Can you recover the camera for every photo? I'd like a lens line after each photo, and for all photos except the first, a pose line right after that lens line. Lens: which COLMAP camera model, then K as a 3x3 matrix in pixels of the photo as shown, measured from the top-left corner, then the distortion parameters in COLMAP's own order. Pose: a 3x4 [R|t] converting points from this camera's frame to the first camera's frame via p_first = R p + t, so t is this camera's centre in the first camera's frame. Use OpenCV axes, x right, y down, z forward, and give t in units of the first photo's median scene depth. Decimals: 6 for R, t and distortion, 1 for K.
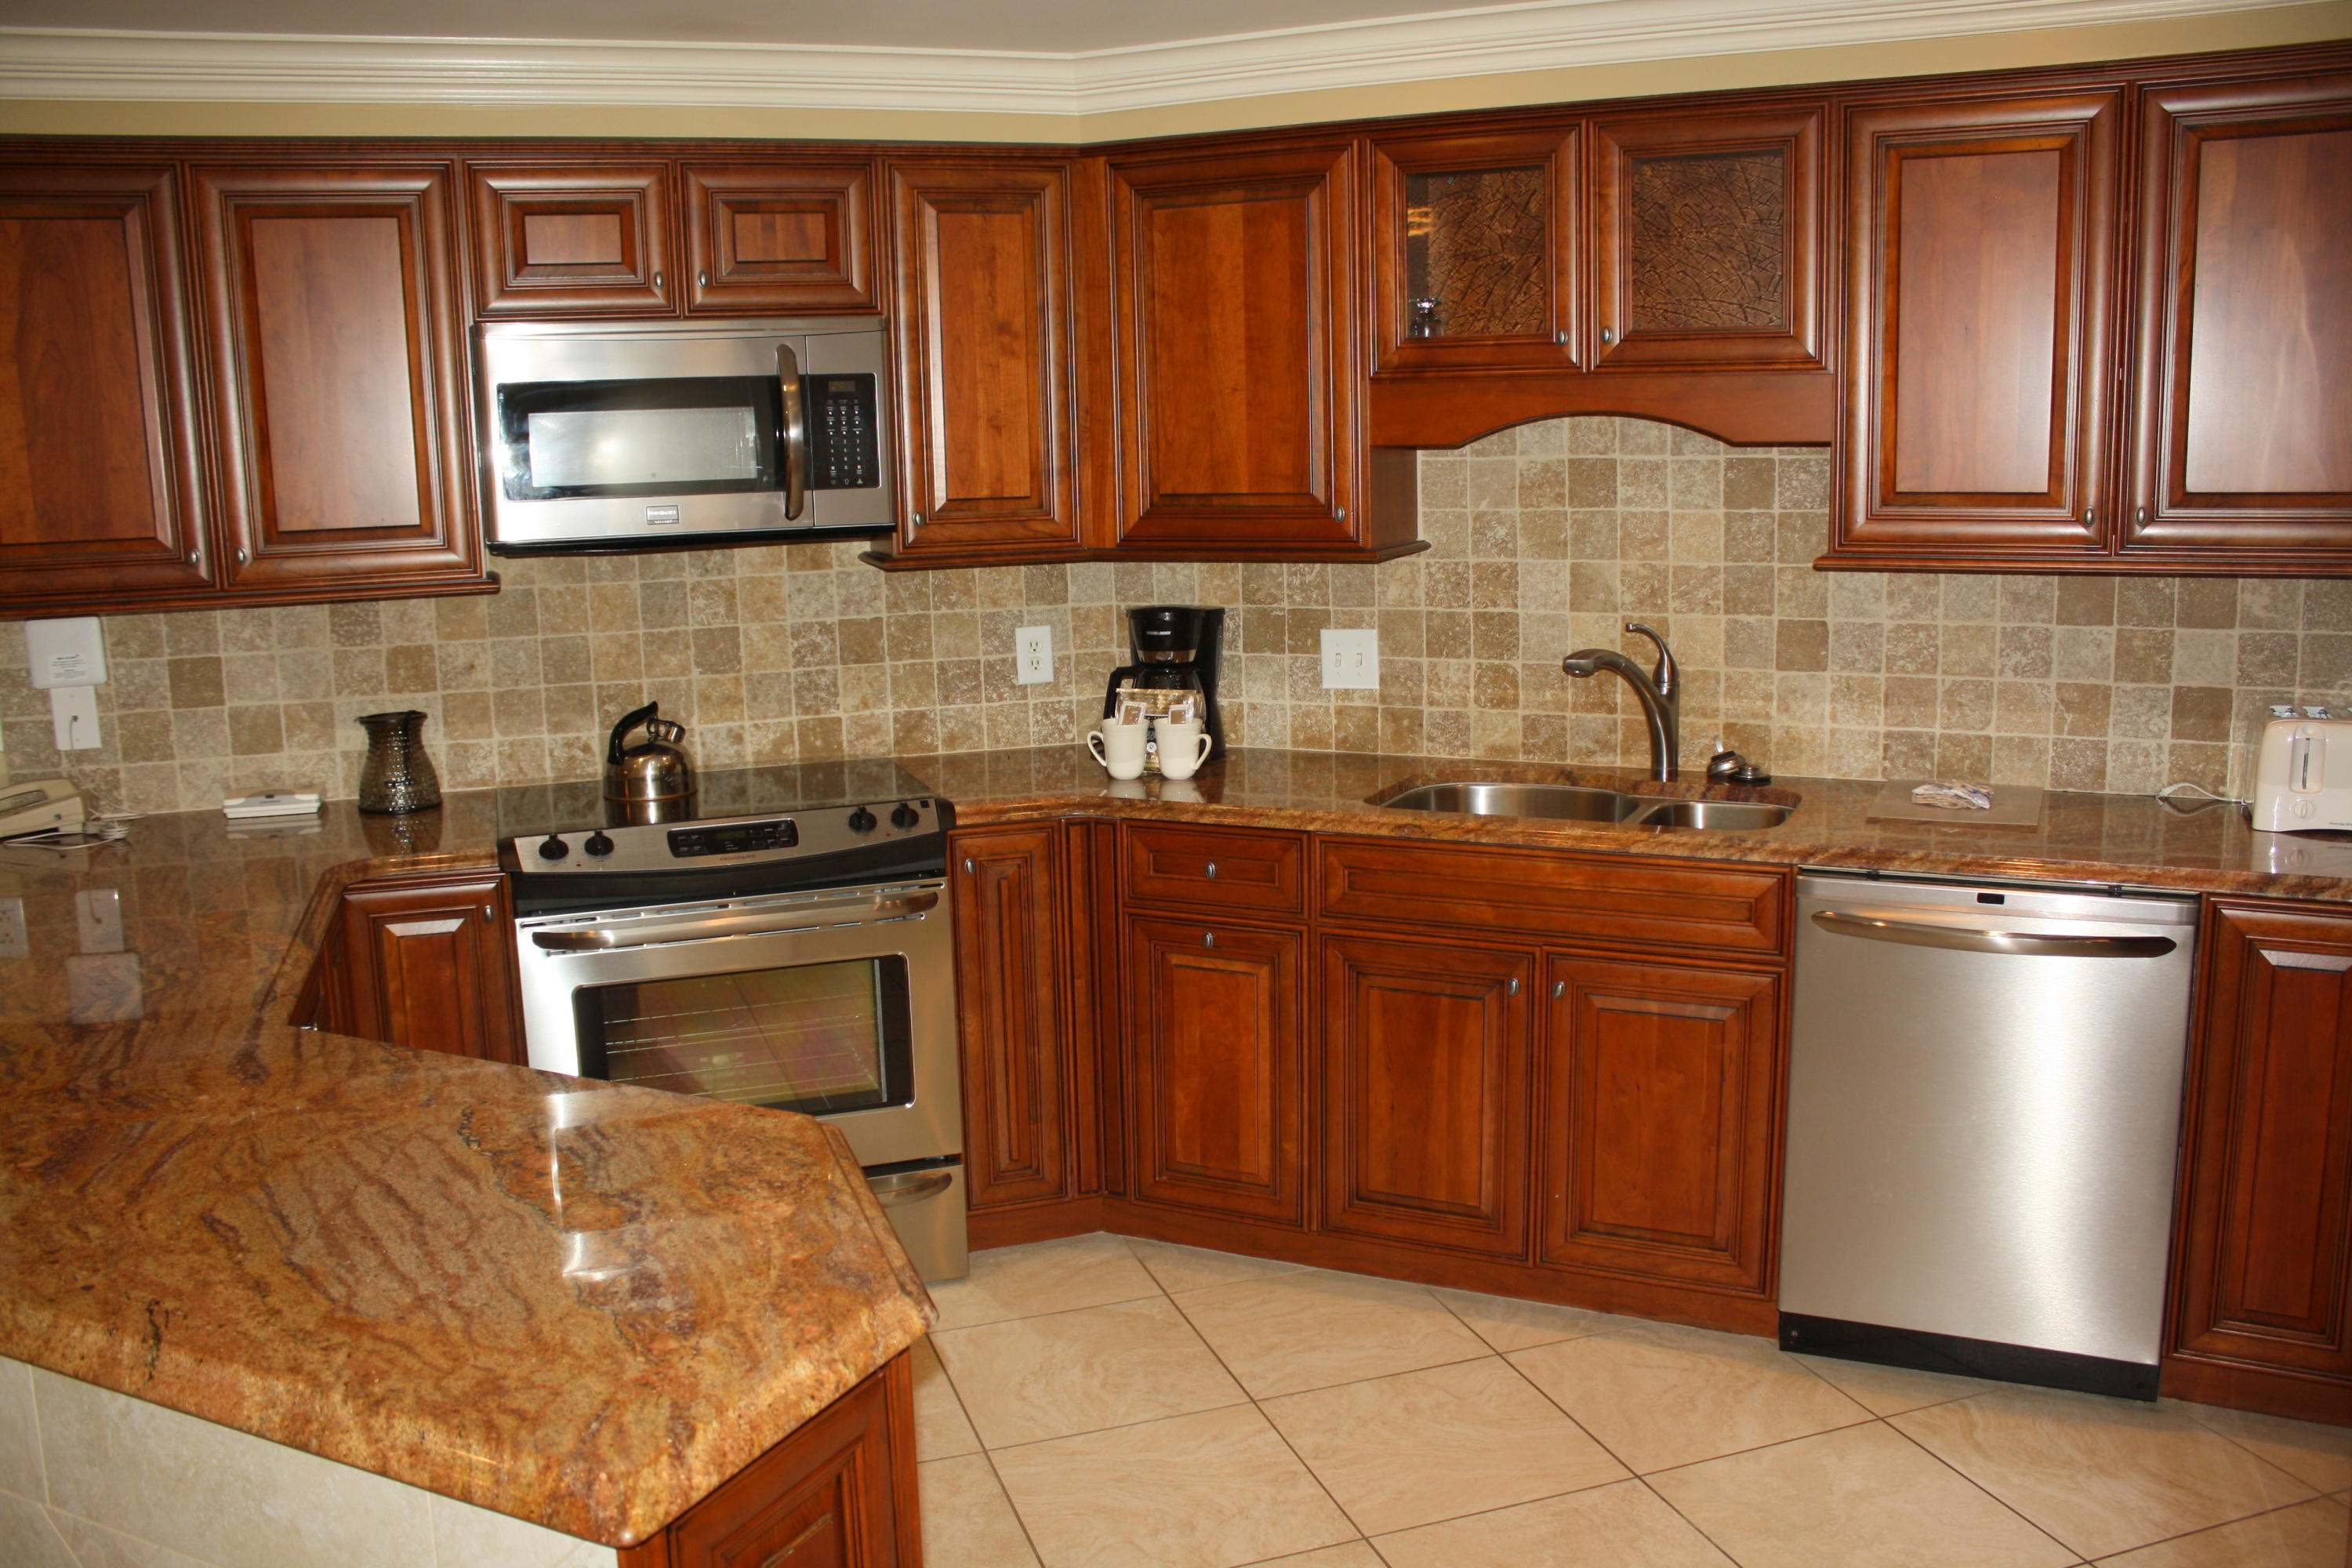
lens RADIAL K [[1972.9, 0, 1202.4], [0, 1972.9, 787.1], [0, 0, 1]] dist [-0.166940, 0.148311]
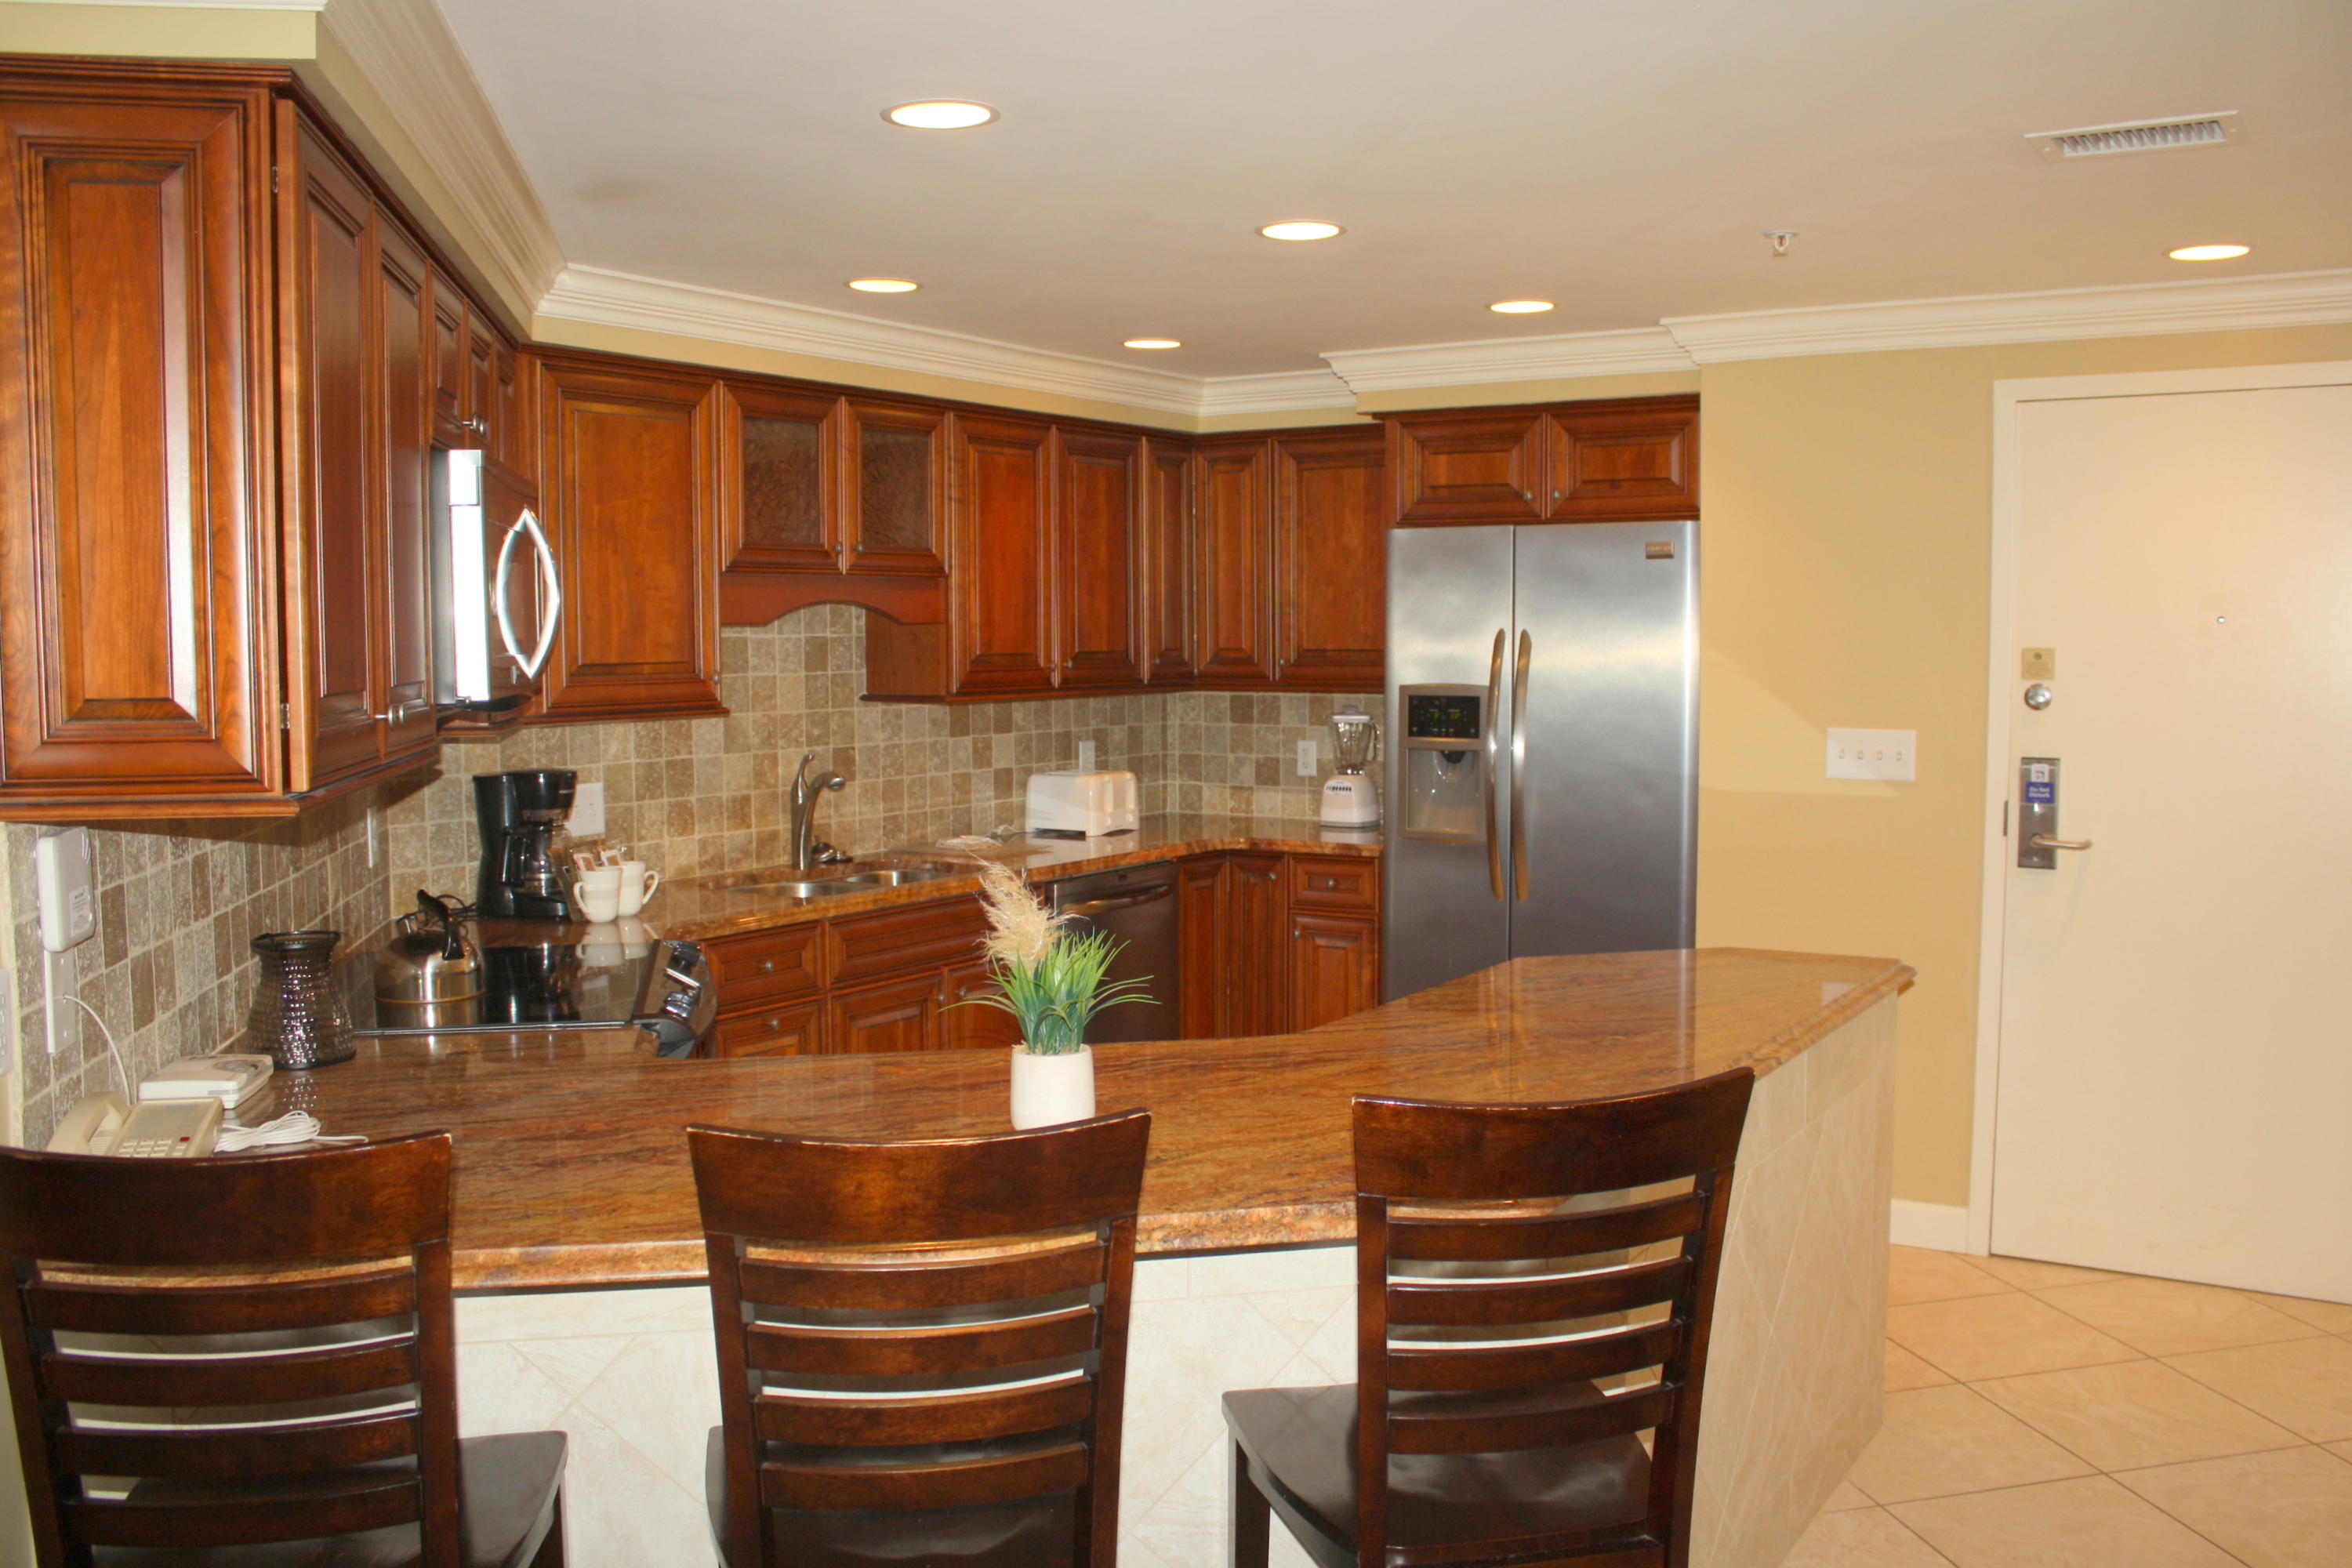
lens RADIAL K [[1972.9, 0, 1202.4], [0, 1972.9, 787.1], [0, 0, 1]] dist [-0.166940, 0.148311]
pose [[0.110045, -0.053250, 0.992499, -1.088023], [0.177550, 0.983555, 0.033084, -0.055547], [-0.977940, 0.172578, 0.117690, 0.551295]]
